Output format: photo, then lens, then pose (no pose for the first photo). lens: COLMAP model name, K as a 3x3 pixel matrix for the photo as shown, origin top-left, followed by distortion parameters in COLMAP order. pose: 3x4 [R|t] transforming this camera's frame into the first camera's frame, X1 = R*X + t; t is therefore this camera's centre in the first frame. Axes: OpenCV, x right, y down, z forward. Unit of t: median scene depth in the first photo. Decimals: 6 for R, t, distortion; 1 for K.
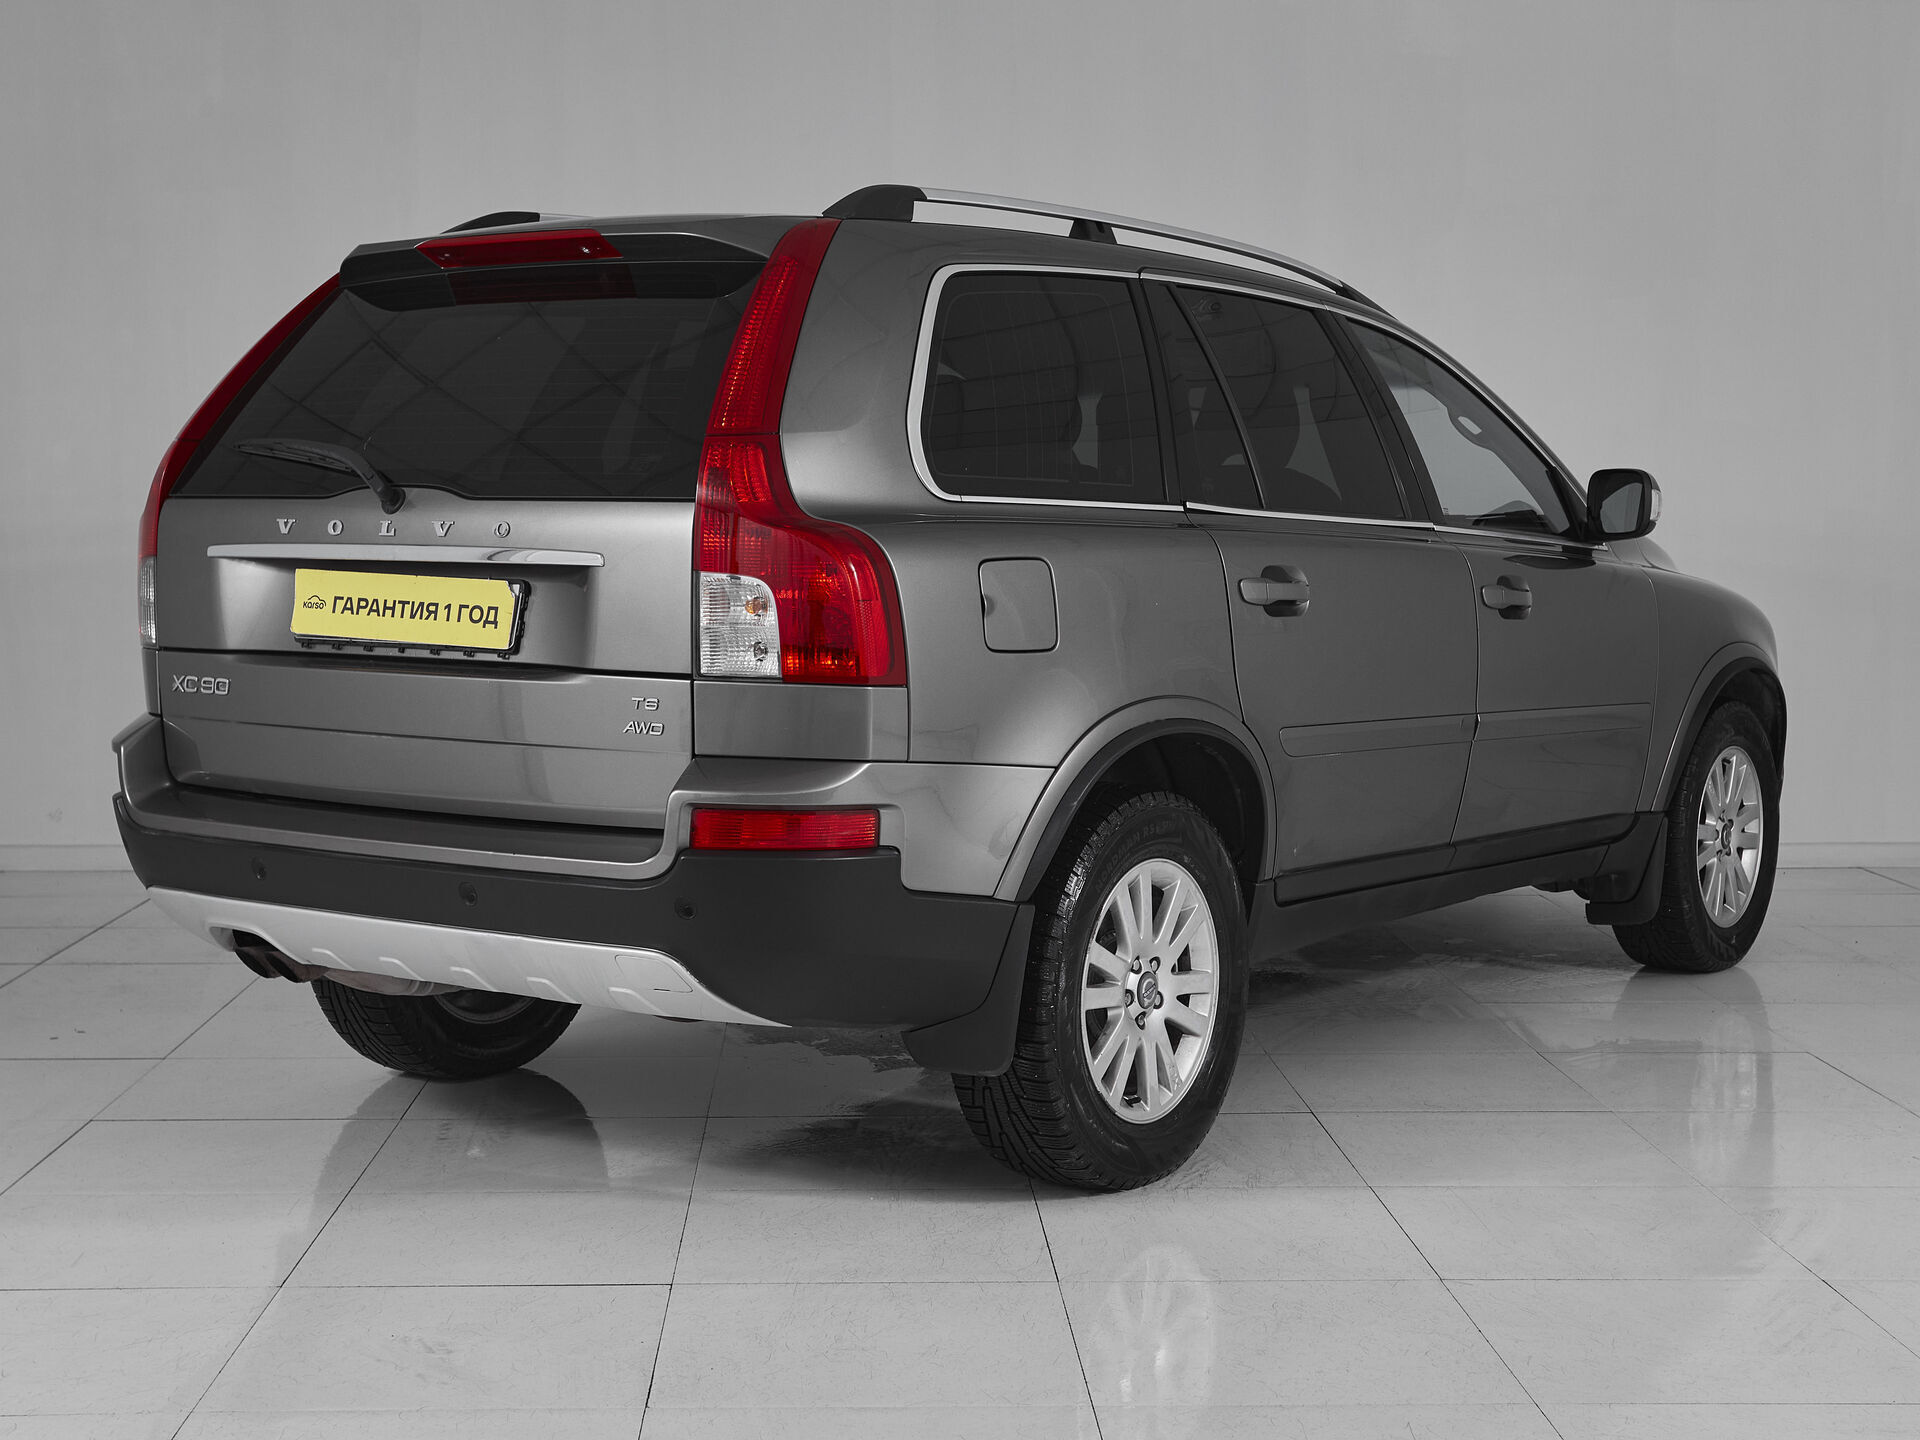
lens RADIAL K [[3093.1, 0, 960.0], [0, 3093.1, 720.0], [0, 0, 1]] dist [-0.012436, 0.063808]
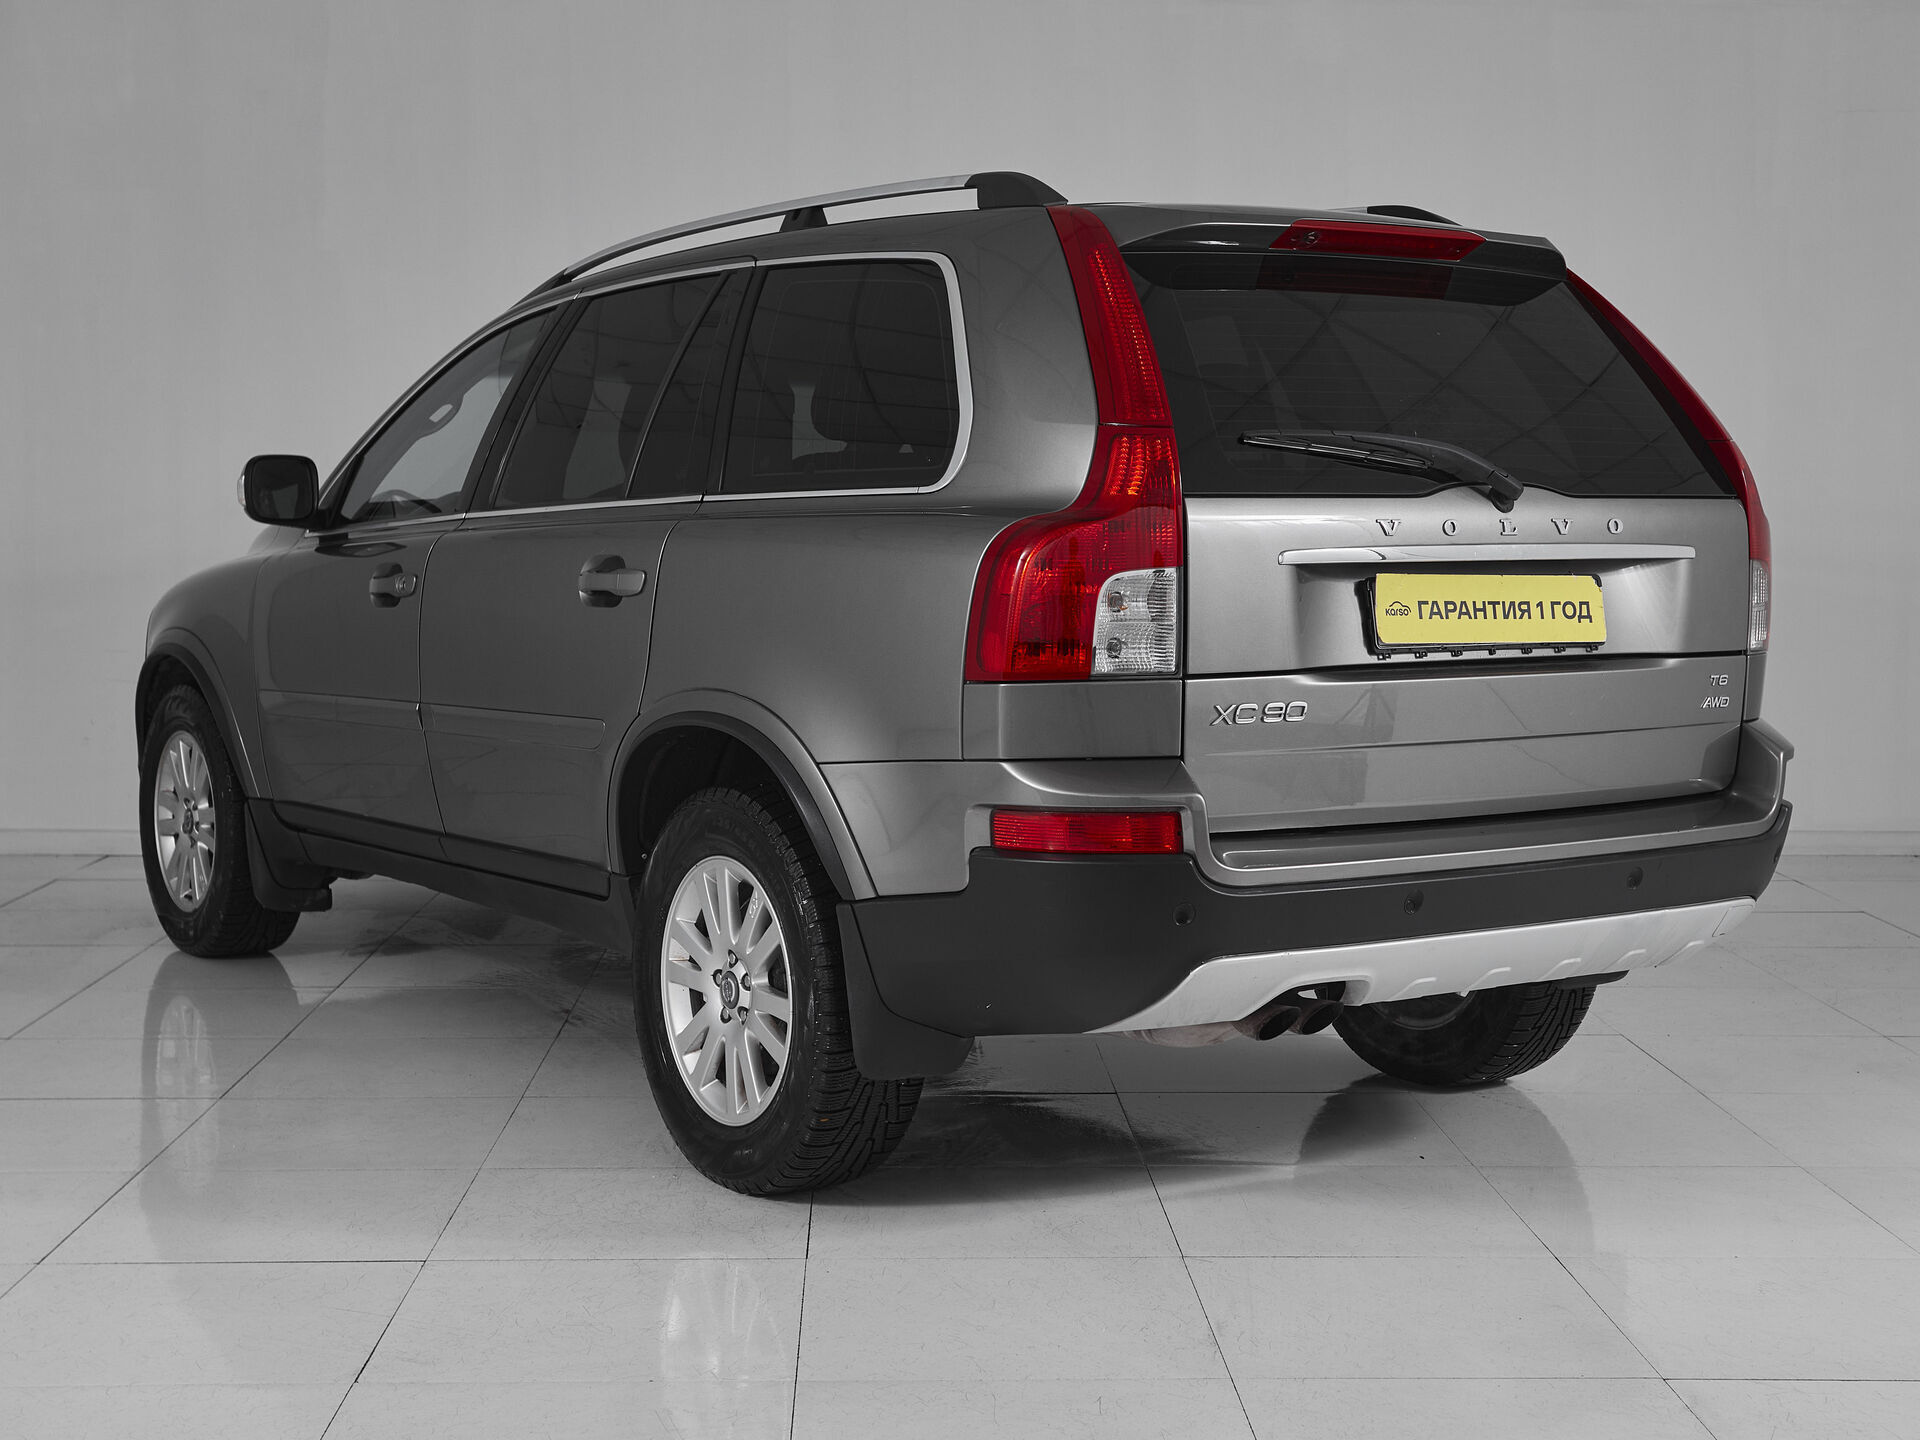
lens RADIAL K [[3093.1, 0, 960.0], [0, 3093.1, 720.0], [0, 0, 1]] dist [-0.012436, 0.063808]
pose [[0.327221, -0.077260, 0.941784, -1.159000], [0.067732, 0.996006, 0.058175, -0.069418], [-0.942517, 0.044752, 0.331147, 0.834226]]
